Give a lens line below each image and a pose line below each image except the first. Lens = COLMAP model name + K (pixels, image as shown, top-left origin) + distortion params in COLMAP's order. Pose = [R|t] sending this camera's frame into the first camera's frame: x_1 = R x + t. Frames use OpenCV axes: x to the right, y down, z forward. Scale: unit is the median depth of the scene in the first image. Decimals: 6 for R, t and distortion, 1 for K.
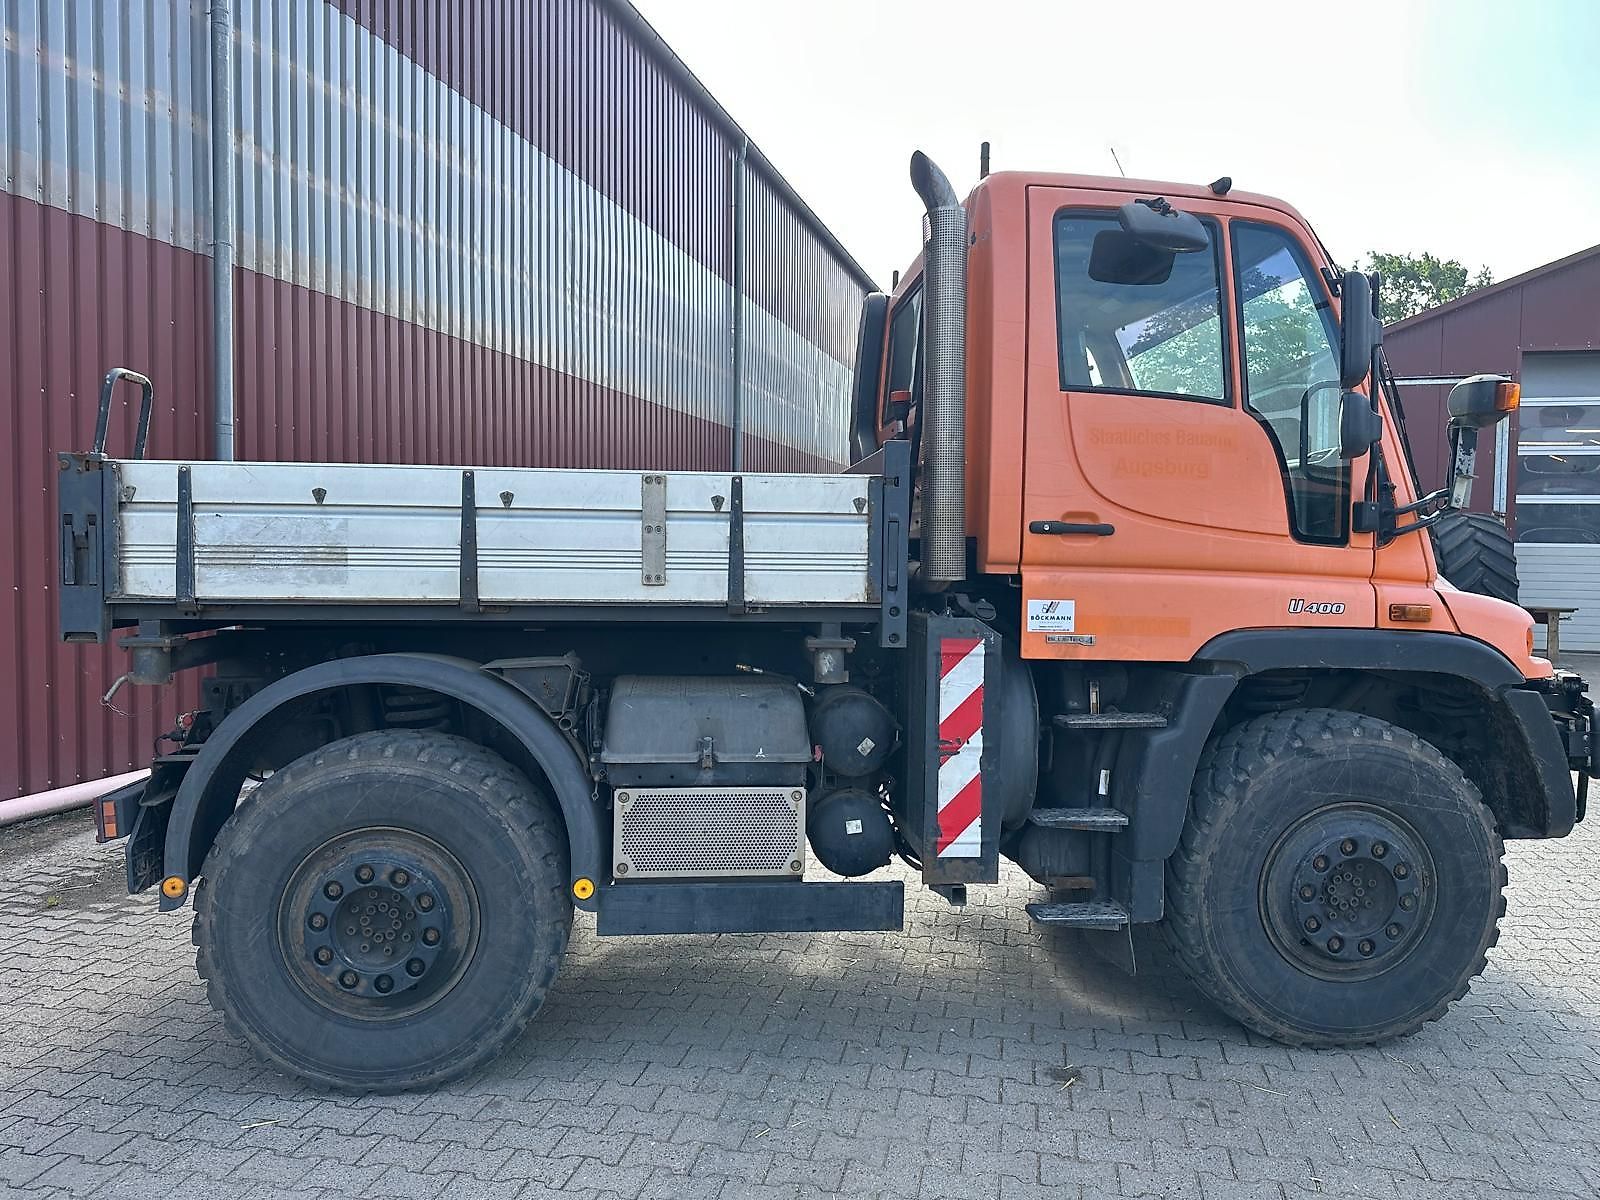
lens RADIAL K [[1118.9, 0, 783.0], [0, 1118.9, 576.2], [0, 0, 1]] dist [0.056877, -0.056853]
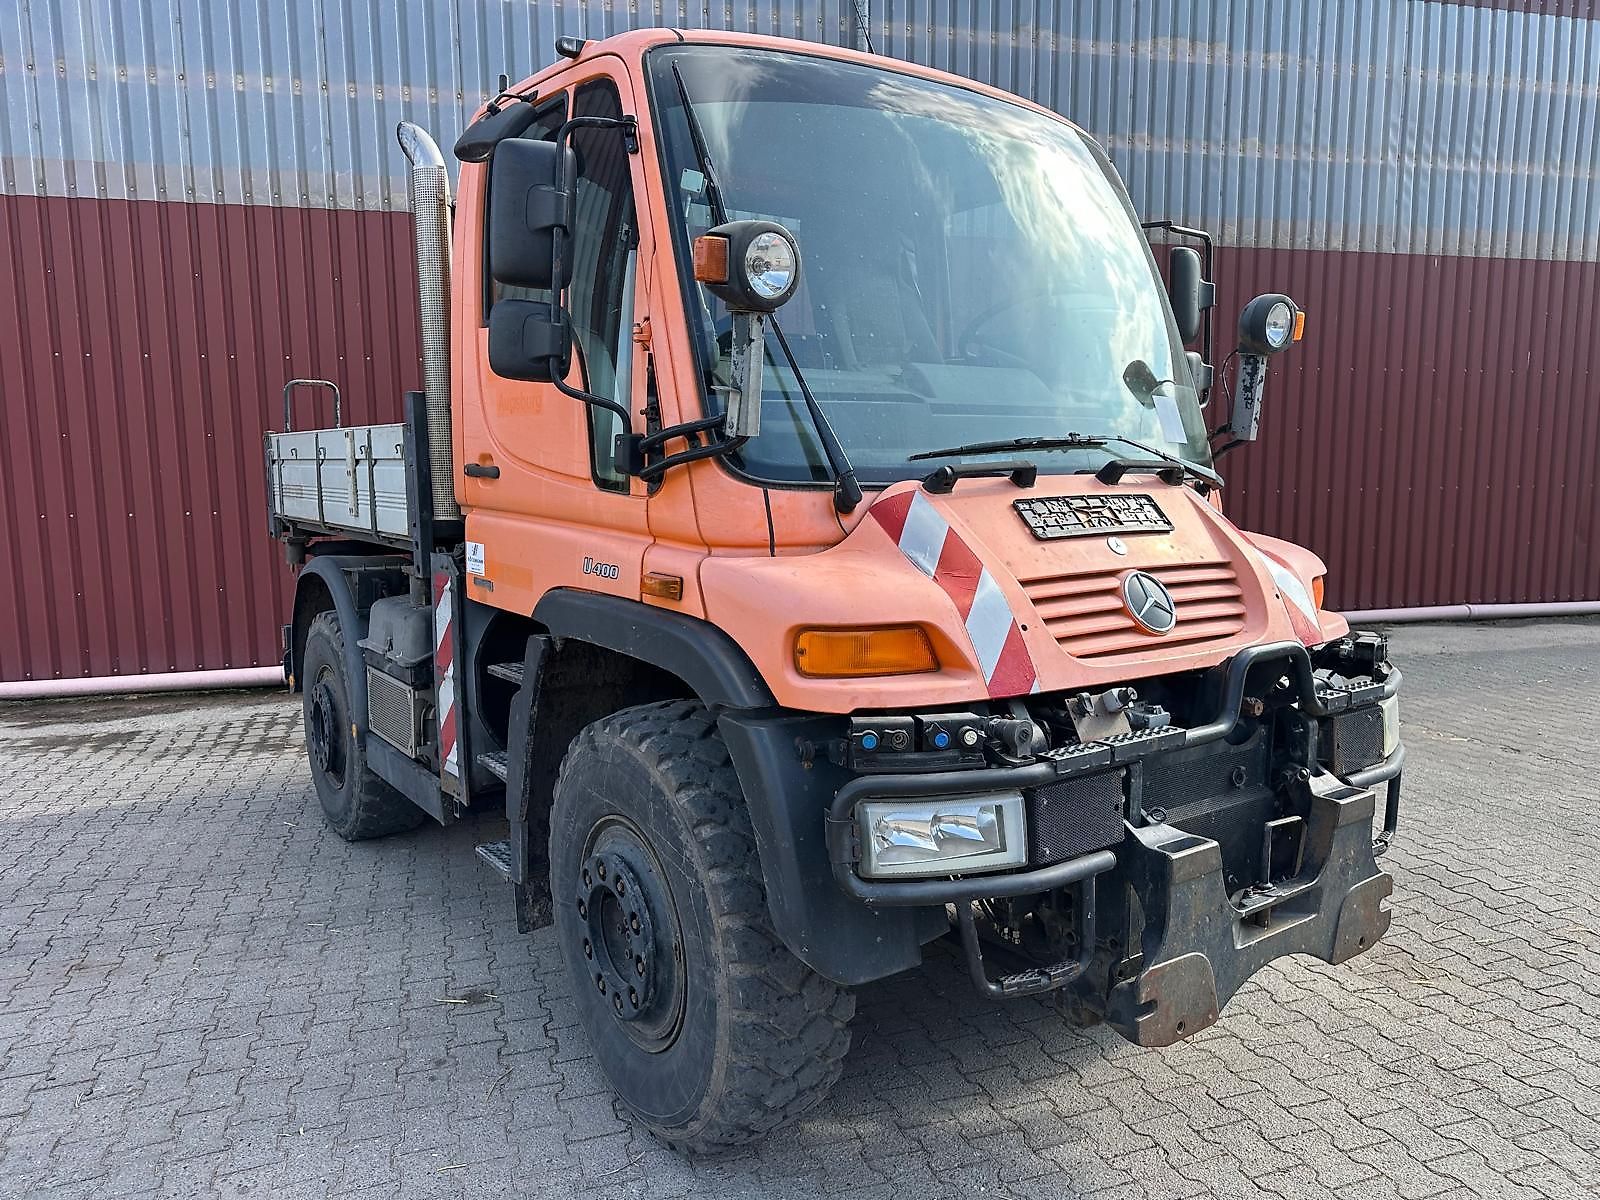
lens RADIAL K [[1118.9, 0, 817.7], [0, 1118.9, 595.1], [0, 0, 1]] dist [0.056877, -0.056853]
pose [[0.523184, 0.089390, -0.847519, 1.267389], [-0.017390, 0.995396, 0.094252, -0.032667], [0.852042, -0.034573, 0.522330, 0.739782]]
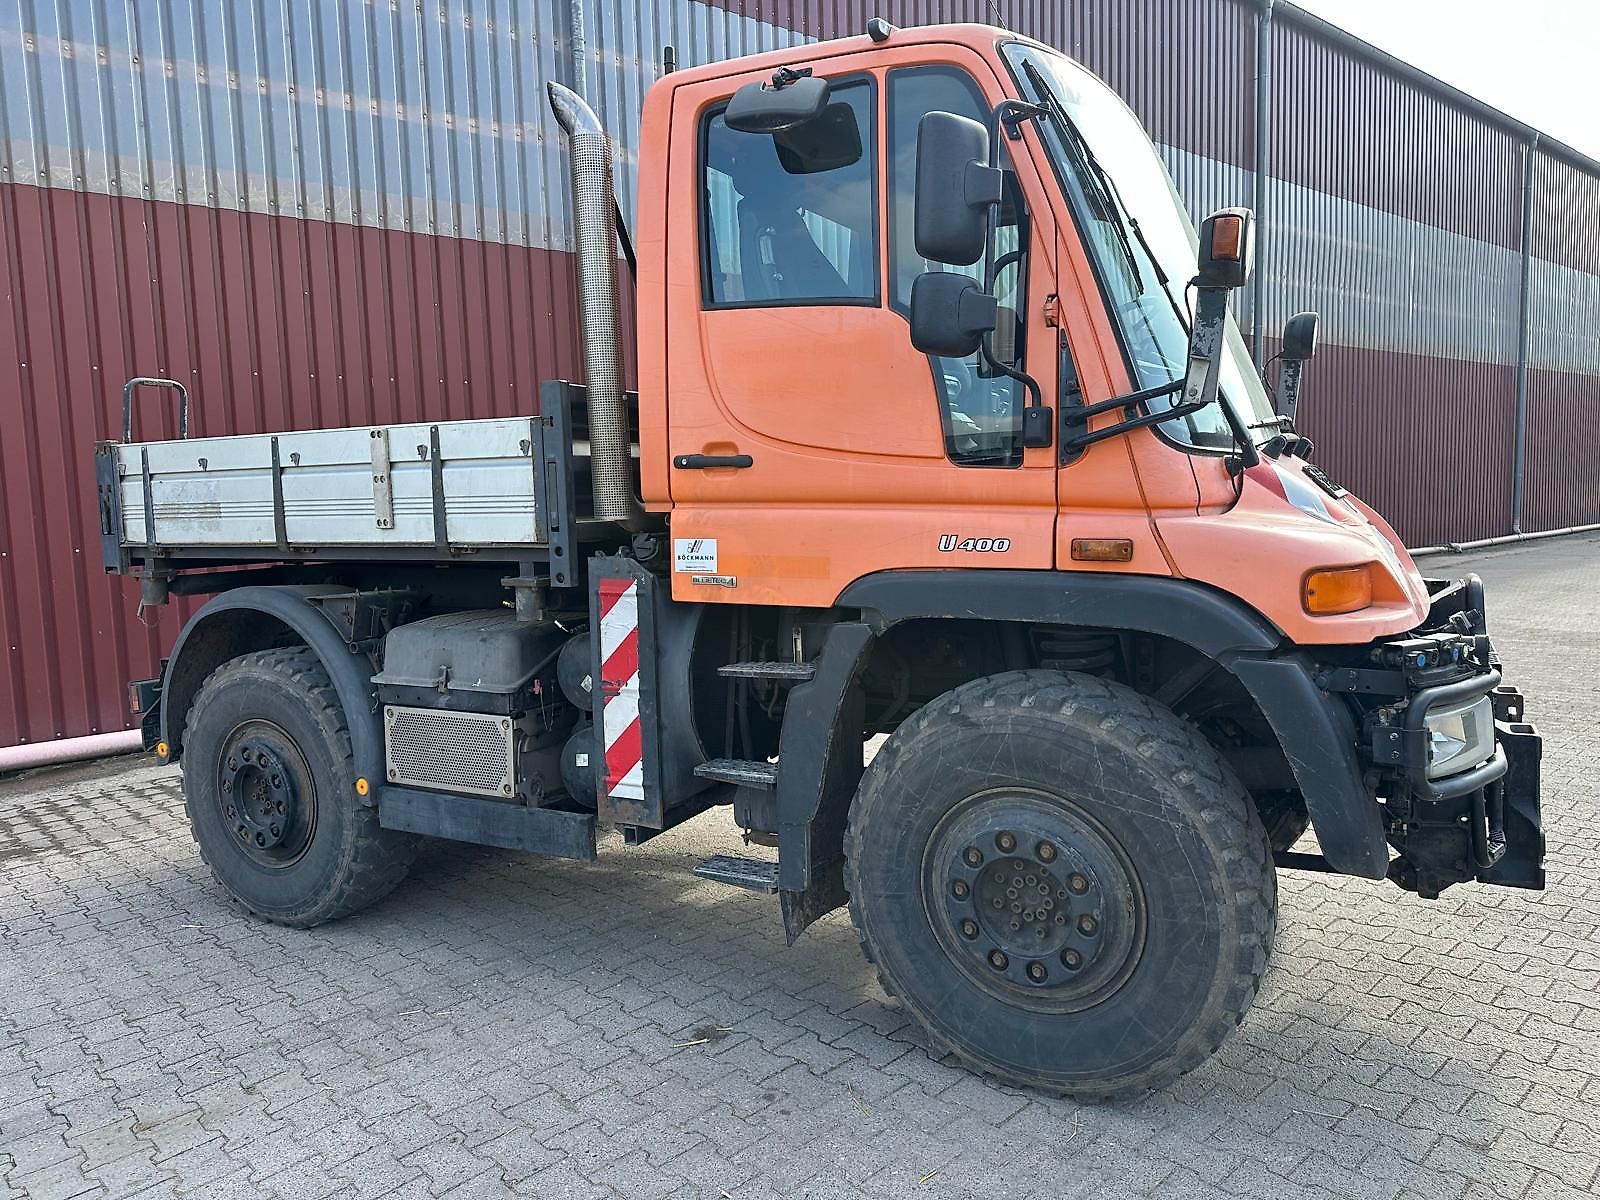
lens RADIAL K [[1101.8, 0, 815.5], [0, 1101.8, 587.2], [0, 0, 1]] dist [0.048644, -0.031378]
pose [[0.833109, 0.014314, -0.552924, 0.838856], [0.018847, 0.998350, 0.054244, 0.013849], [0.552788, -0.055612, 0.831464, 0.291061]]
